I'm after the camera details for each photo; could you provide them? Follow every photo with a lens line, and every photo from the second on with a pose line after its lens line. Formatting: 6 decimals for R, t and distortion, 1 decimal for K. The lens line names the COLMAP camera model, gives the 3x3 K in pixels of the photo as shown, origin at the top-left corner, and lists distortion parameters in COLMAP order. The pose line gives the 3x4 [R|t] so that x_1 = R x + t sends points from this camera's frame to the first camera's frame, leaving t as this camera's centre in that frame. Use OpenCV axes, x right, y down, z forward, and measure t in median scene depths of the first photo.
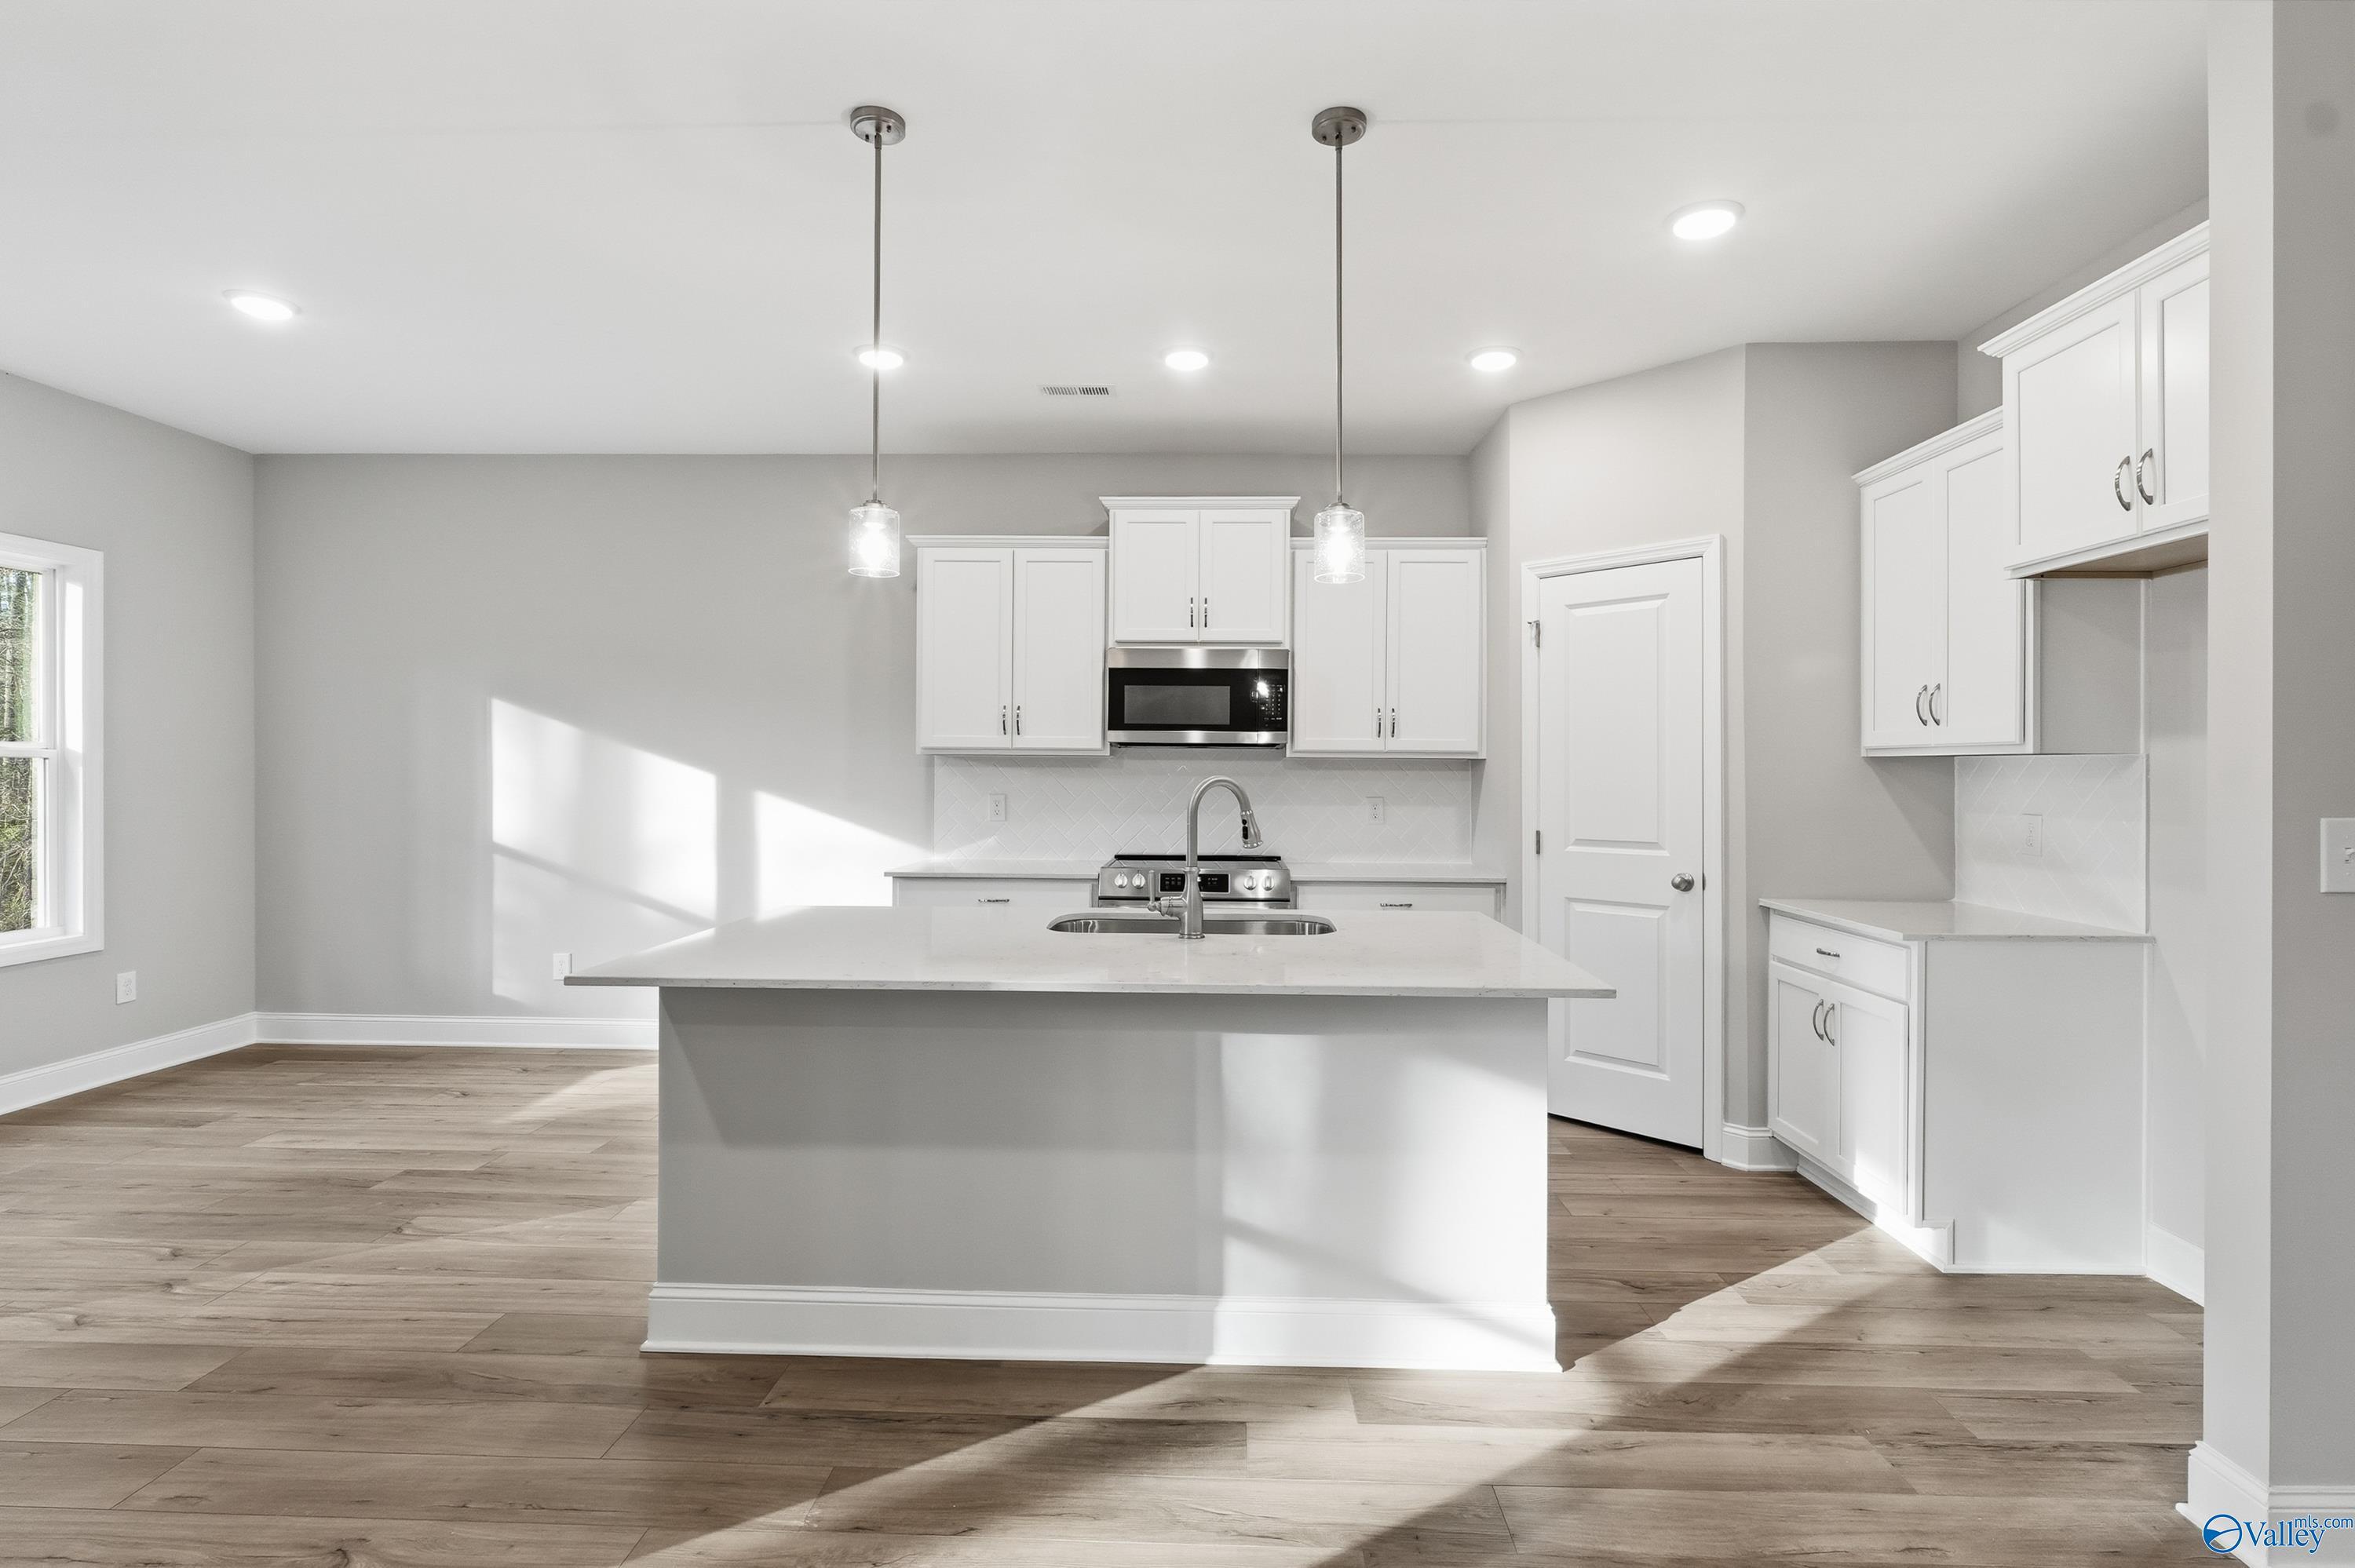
lens RADIAL K [[1130.2, 0, 1195.7], [0, 1130.2, 759.3], [0, 0, 1]] dist [0.002939, -0.000411]
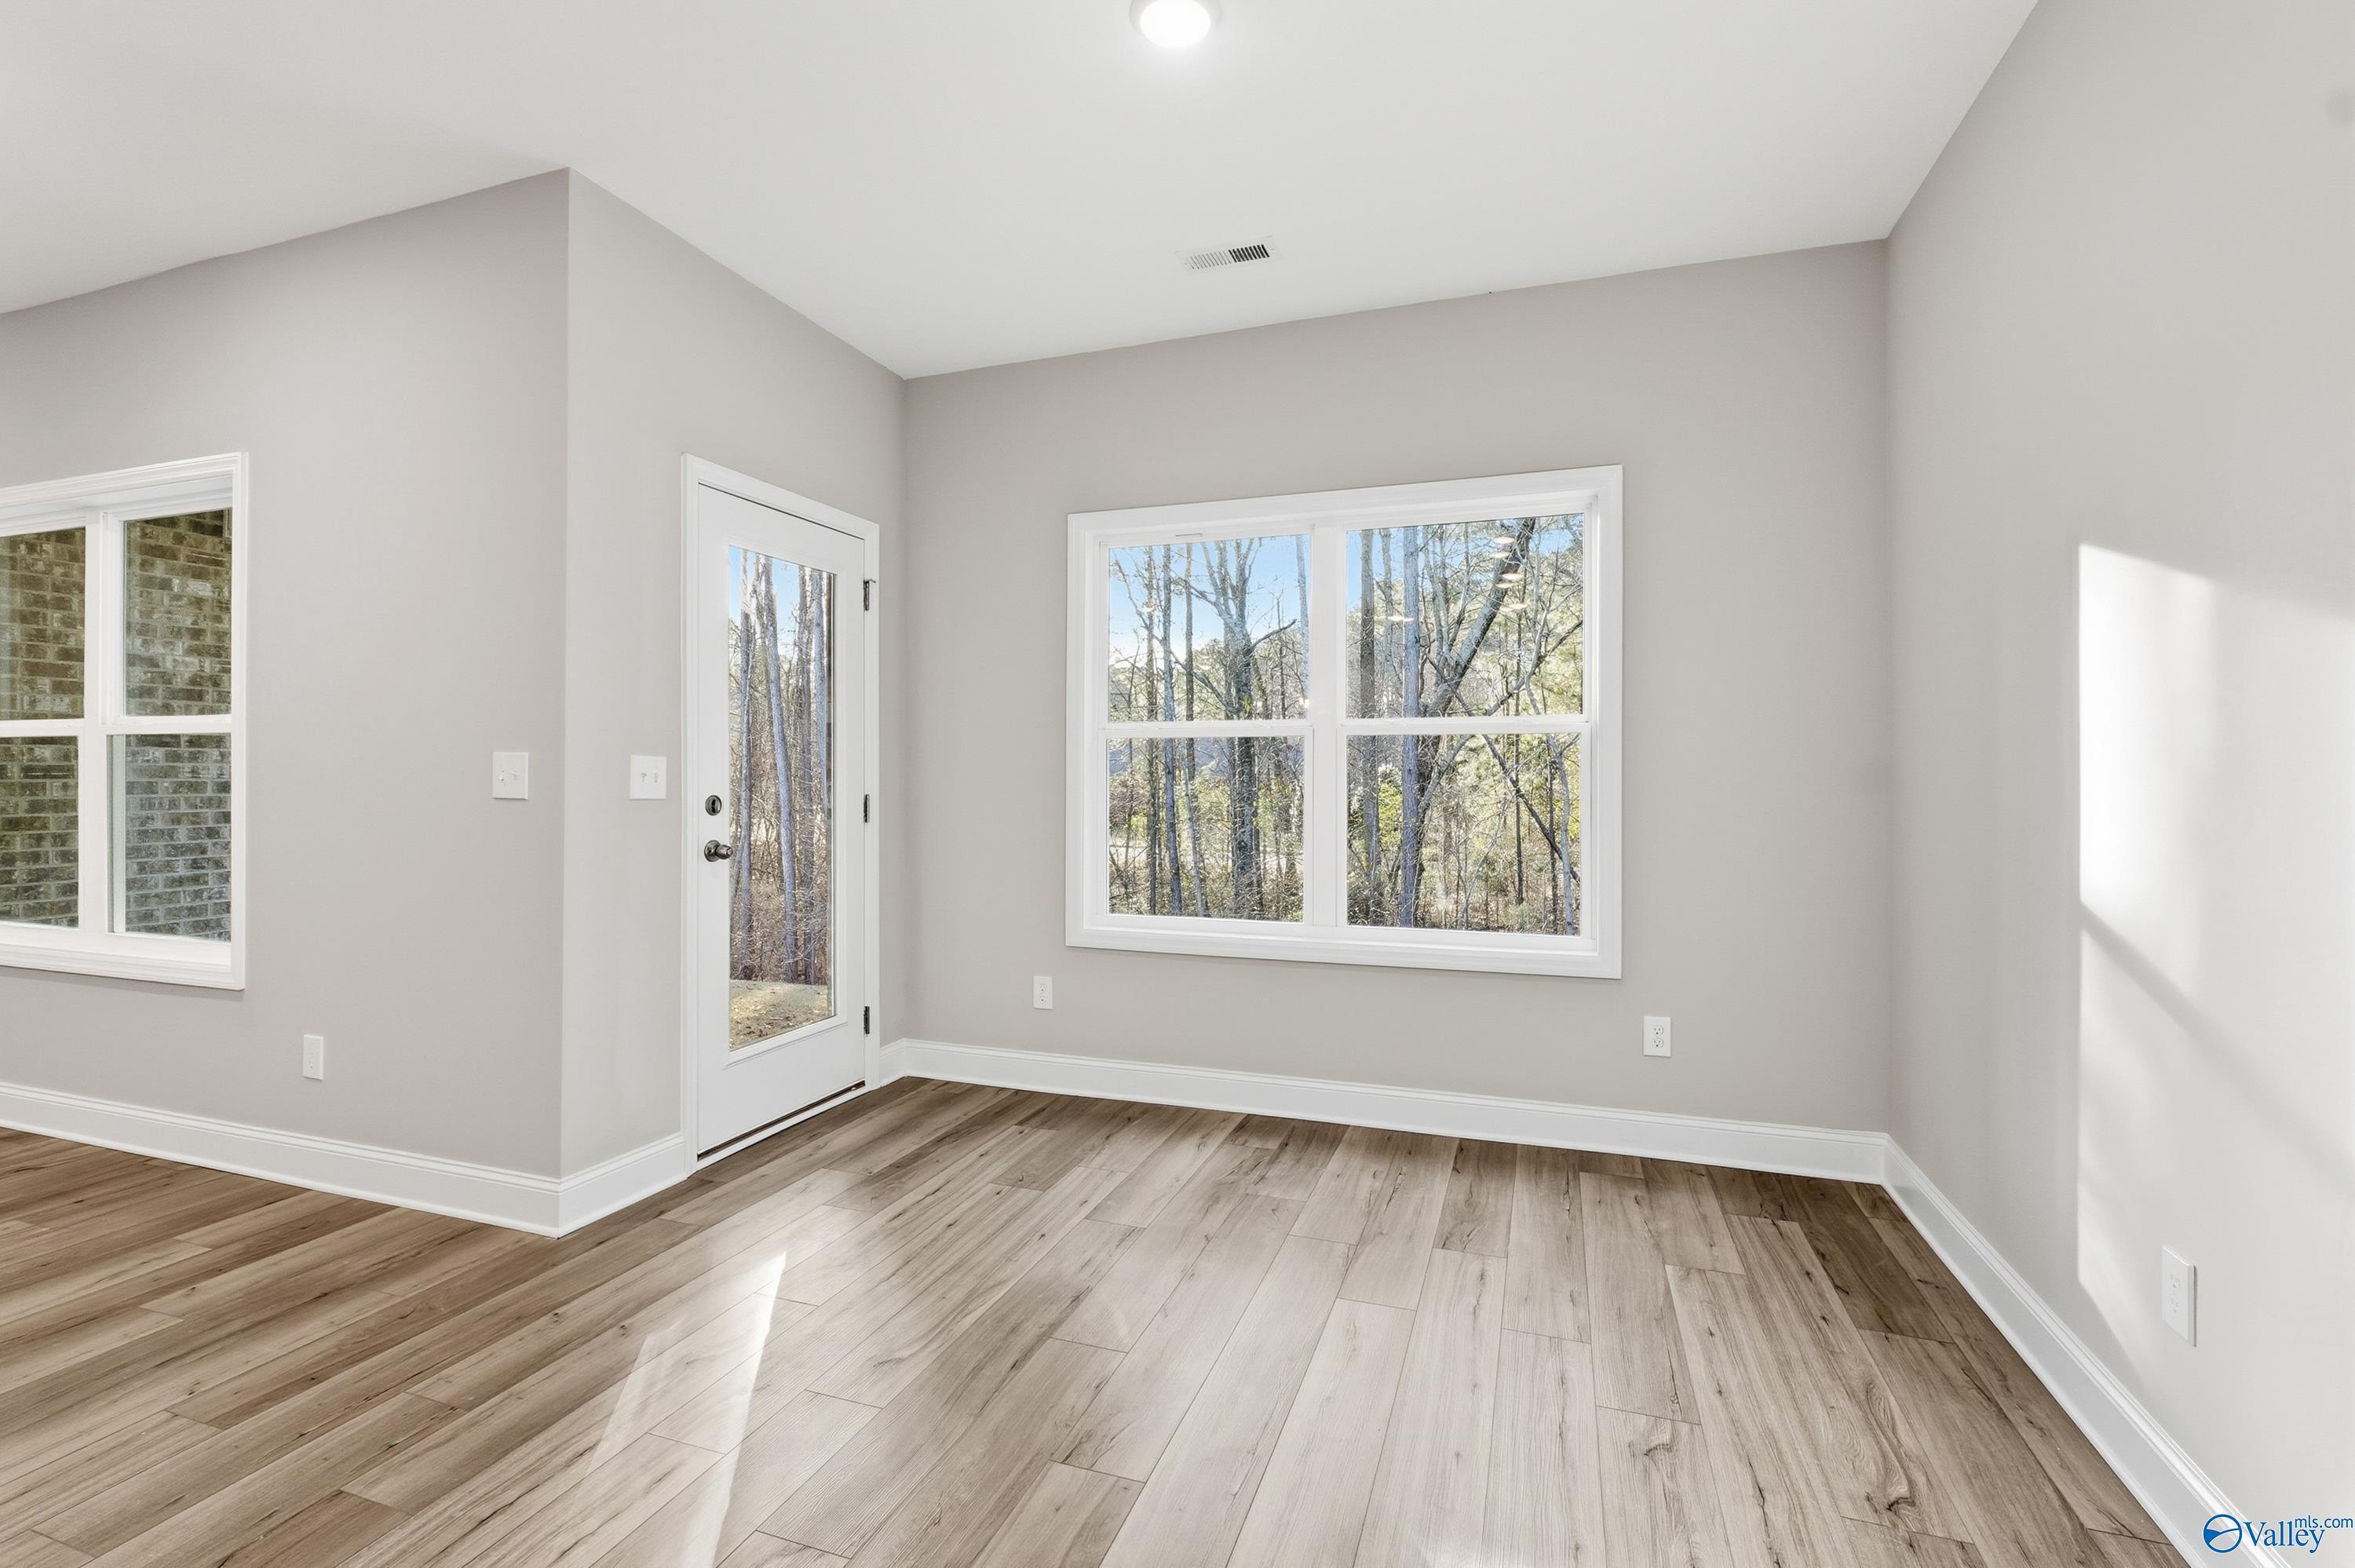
lens RADIAL K [[1026.2, 0, 1171.2], [0, 1026.2, 767.8], [0, 0, 1]] dist [-0.003292, -0.000270]
pose [[-0.302545, -0.018052, -0.952964, -0.172909], [0.003338, 0.999794, -0.019999, 0.031722], [0.953129, -0.009231, -0.302422, 0.801713]]
